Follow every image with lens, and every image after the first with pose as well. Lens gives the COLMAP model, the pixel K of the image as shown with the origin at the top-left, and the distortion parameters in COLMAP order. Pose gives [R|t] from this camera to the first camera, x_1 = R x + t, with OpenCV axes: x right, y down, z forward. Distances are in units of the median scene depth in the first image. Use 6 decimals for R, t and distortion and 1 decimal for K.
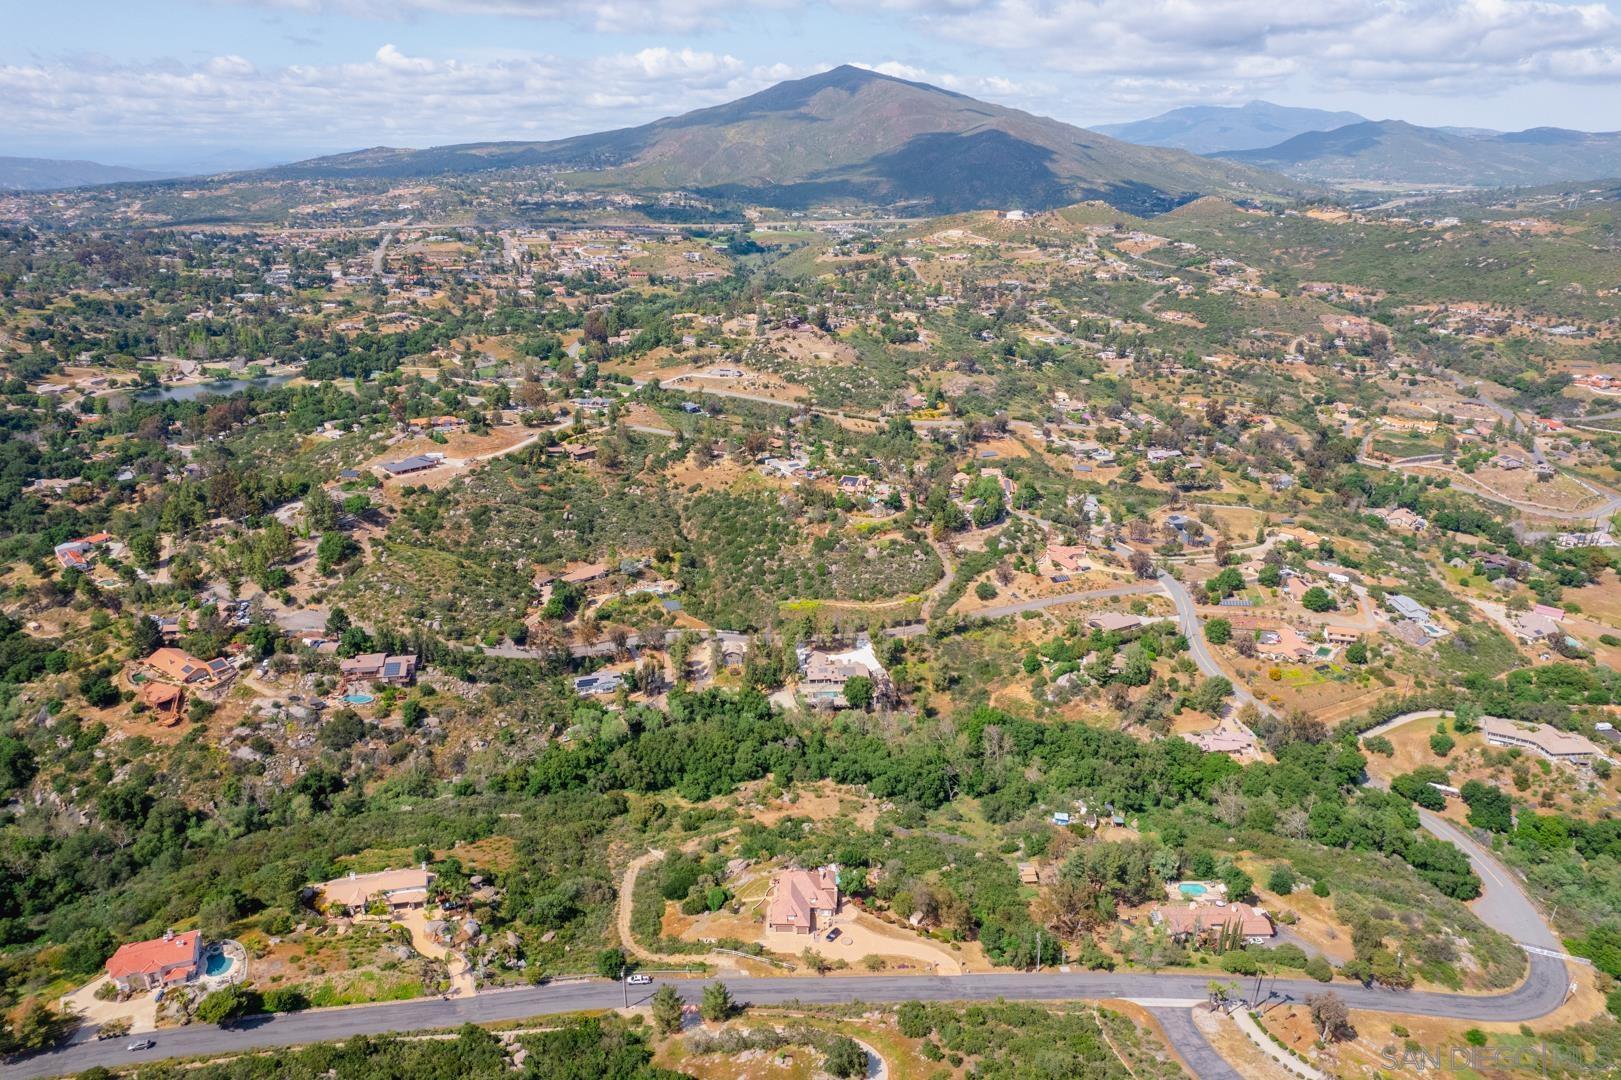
lens RADIAL K [[1039.1, 0, 799.6], [0, 1039.1, 546.0], [0, 0, 1]] dist [-0.076837, 0.069208]
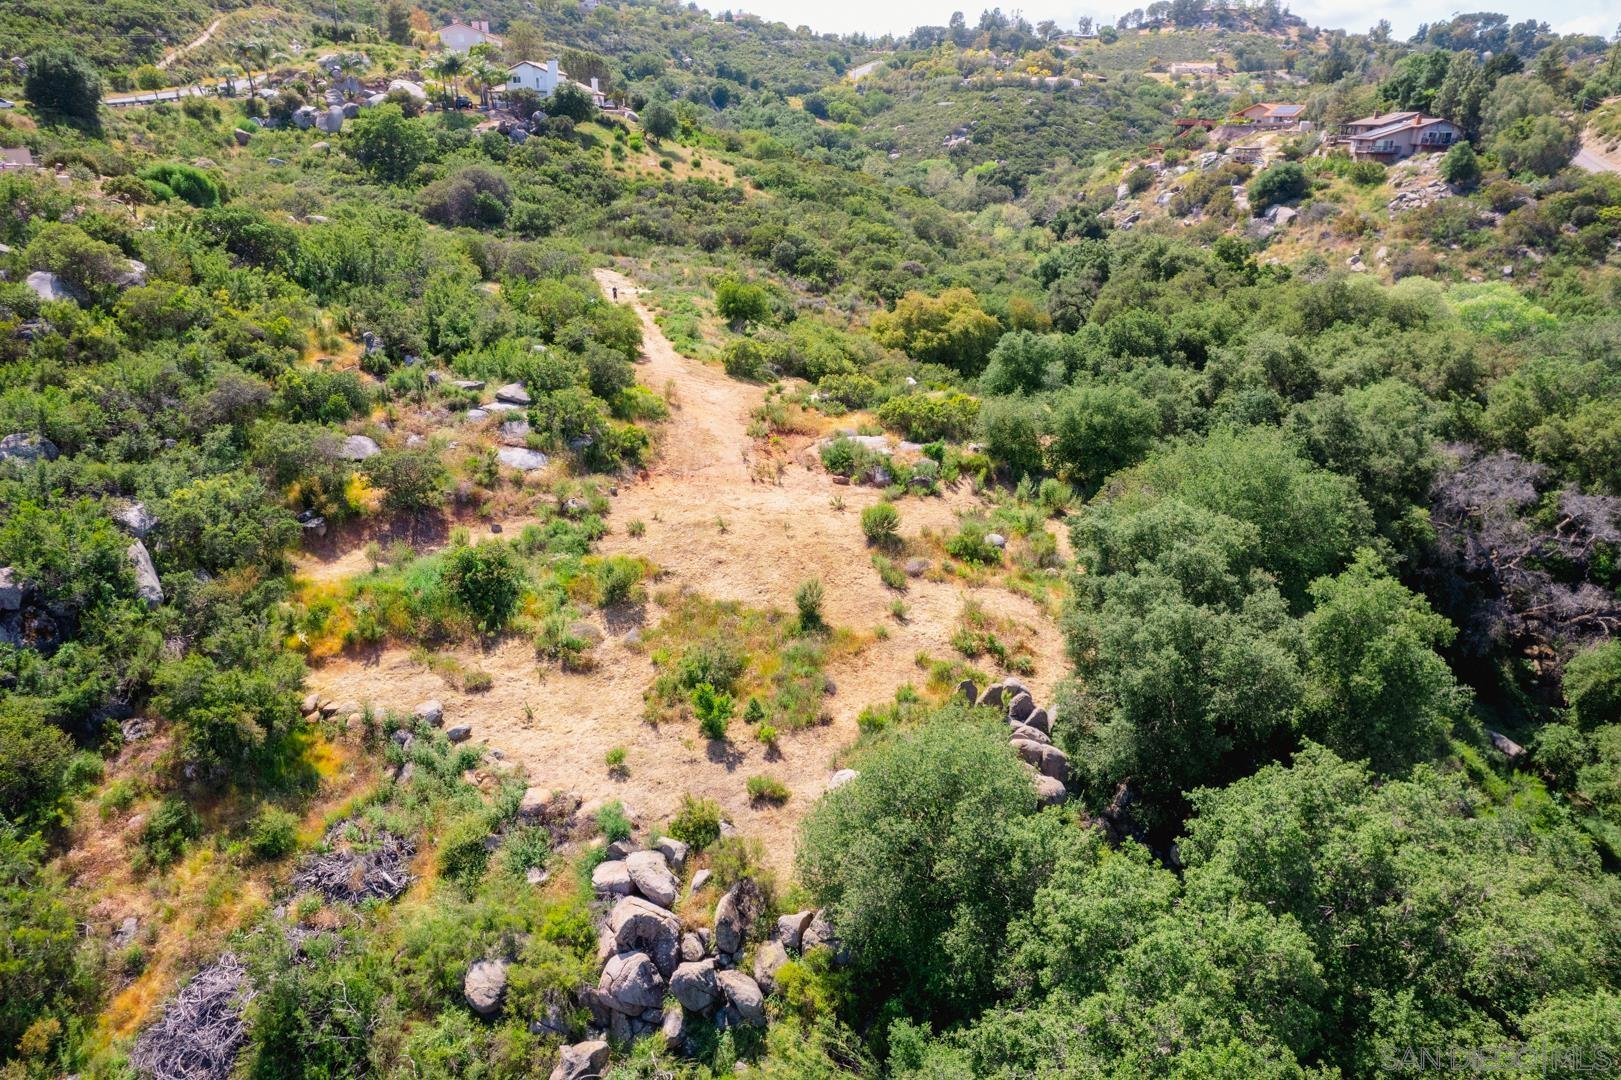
lens RADIAL K [[1039.1, 0, 804.4], [0, 1039.1, 542.8], [0, 0, 1]] dist [-0.076837, 0.069208]
pose [[-0.265339, 0.353614, -0.896969, 0.170329], [-0.351730, 0.830700, 0.431536, 0.218390], [0.897709, 0.429994, -0.096040, 1.176564]]
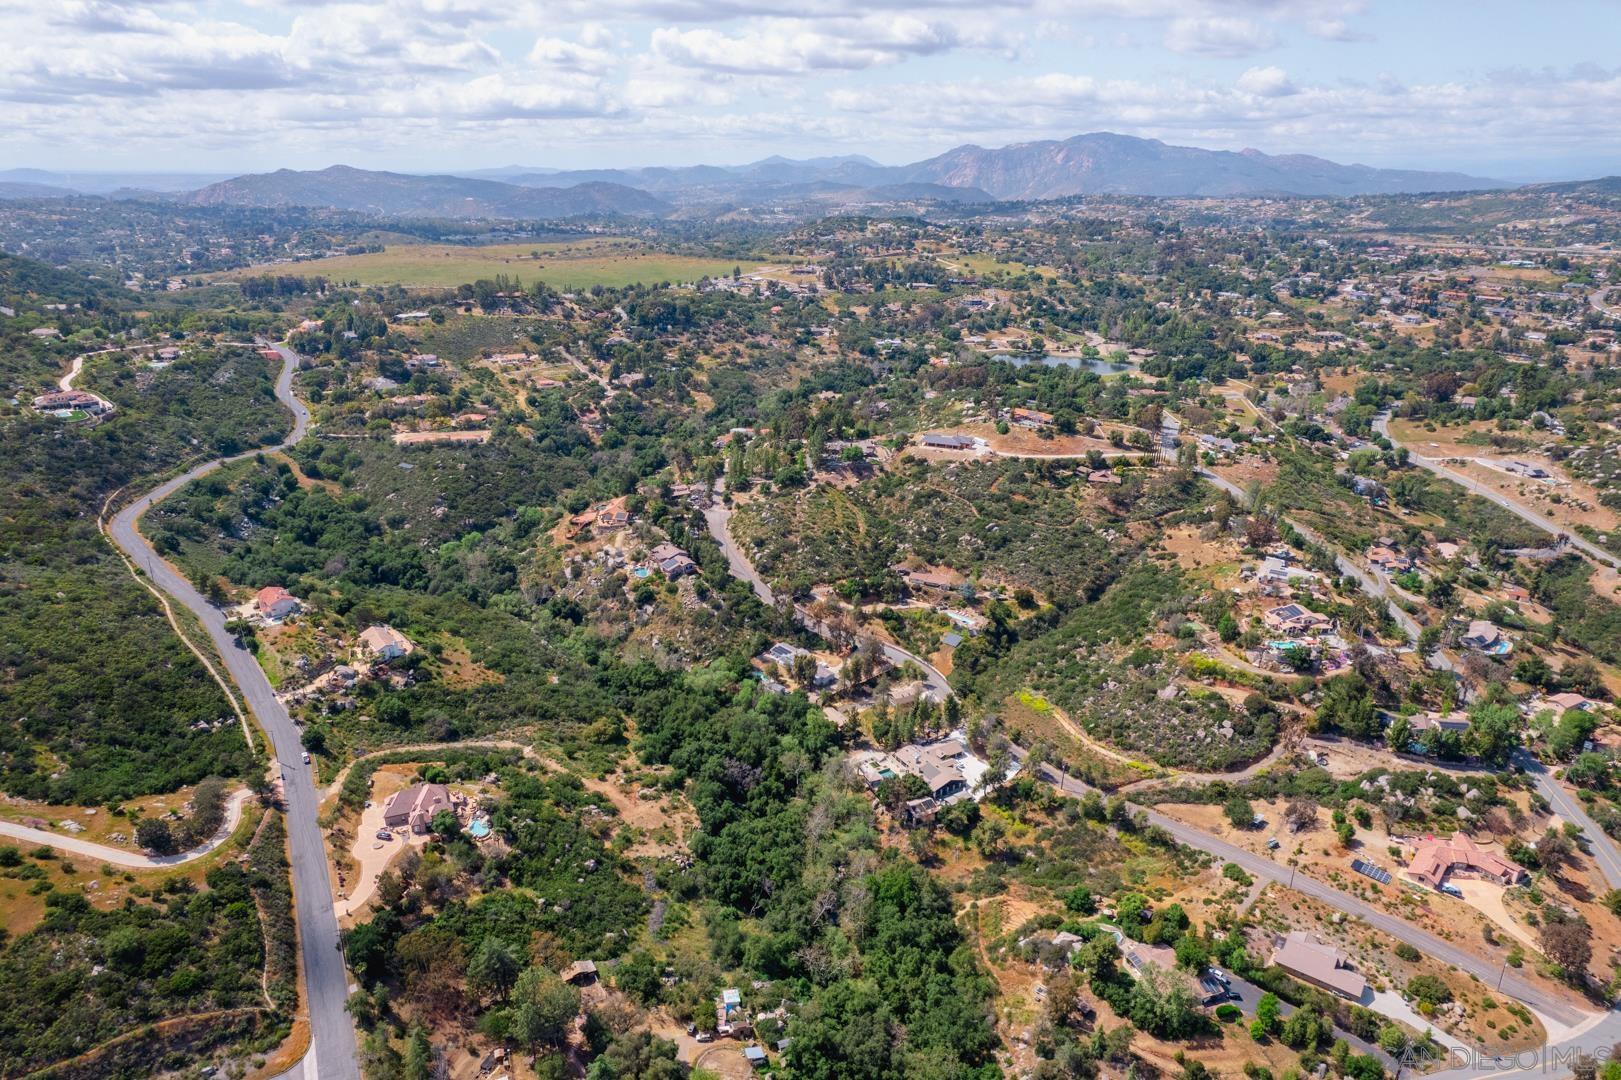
lens RADIAL K [[1039.1, 0, 809.4], [0, 1039.1, 544.1], [0, 0, 1]] dist [-0.076837, 0.069208]
pose [[0.413576, 0.319369, -0.852619, 0.955902], [-0.329854, 0.925400, 0.186630, -0.248651], [0.848617, 0.204054, 0.488068, 0.697240]]
